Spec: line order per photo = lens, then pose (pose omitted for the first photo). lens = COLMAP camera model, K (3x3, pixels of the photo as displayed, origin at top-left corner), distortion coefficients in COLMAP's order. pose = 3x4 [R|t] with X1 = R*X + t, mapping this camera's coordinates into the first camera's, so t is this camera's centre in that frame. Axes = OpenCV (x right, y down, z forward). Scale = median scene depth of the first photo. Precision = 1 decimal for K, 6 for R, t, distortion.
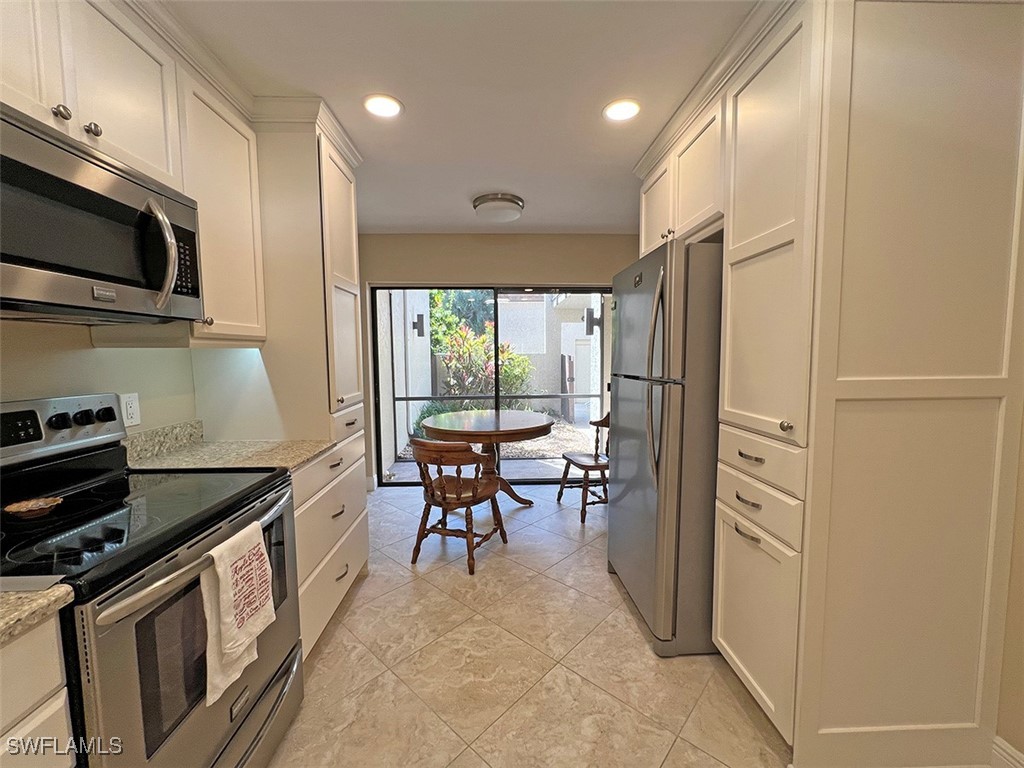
lens RADIAL K [[413.7, 0, 505.2], [0, 413.7, 382.3], [0, 0, 1]] dist [-0.002393, 0.000994]
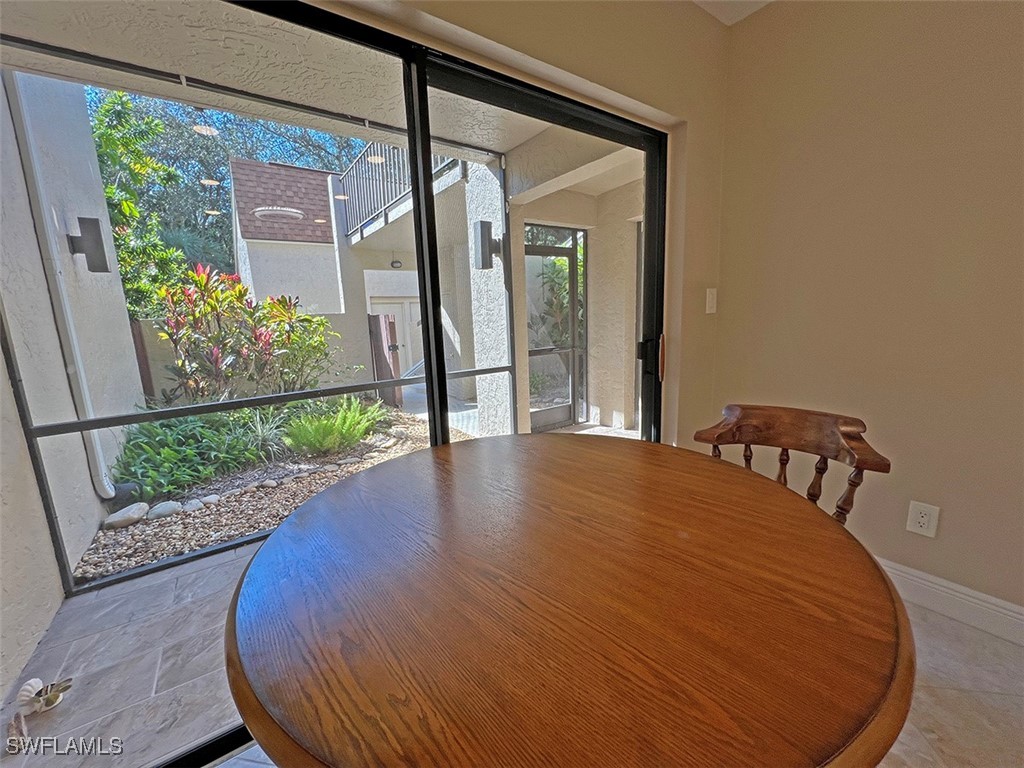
lens RADIAL K [[413.7, 0, 513.2], [0, 413.7, 382.9], [0, 0, 1]] dist [-0.002393, 0.000994]
pose [[0.832889, -0.117079, 0.540914, -0.067840], [0.072183, 0.992000, 0.103569, -0.005529], [-0.548713, -0.047217, 0.834677, 0.295531]]
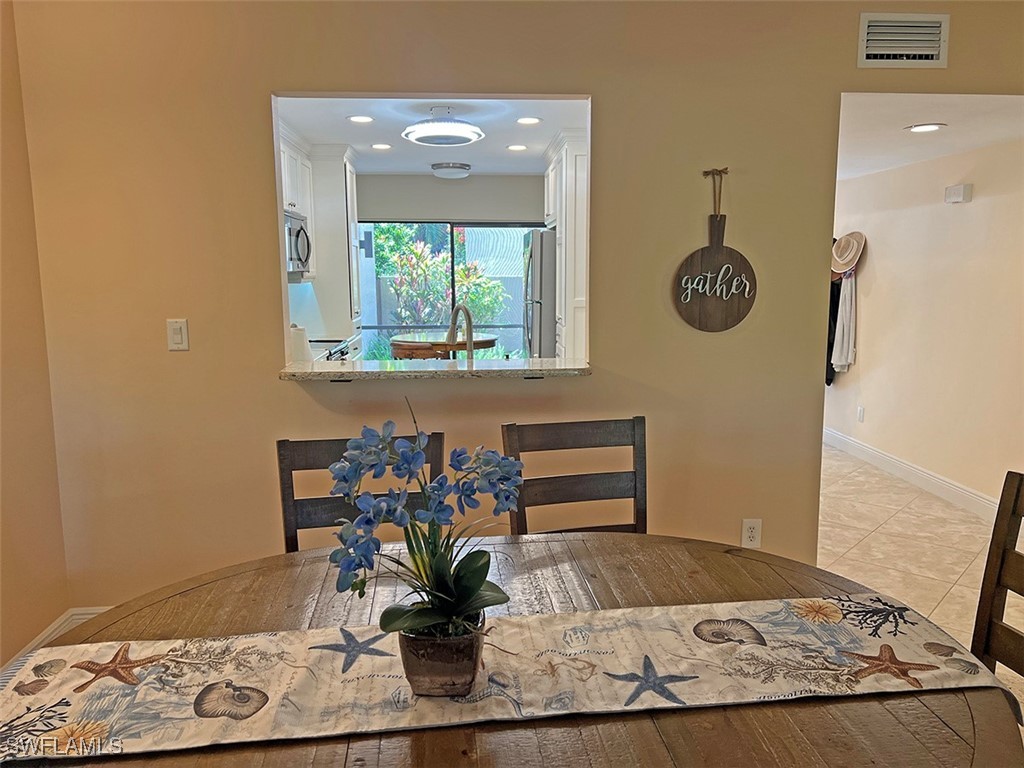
lens RADIAL K [[768.7, 0, 517.0], [0, 768.7, 387.1], [0, 0, 1]] dist [0.016210, -0.009194]
pose [[0.999330, 0.001239, 0.036581, 0.032625], [-0.004230, 0.996641, 0.081791, 0.017999], [-0.036357, -0.081891, 0.995978, -0.463673]]
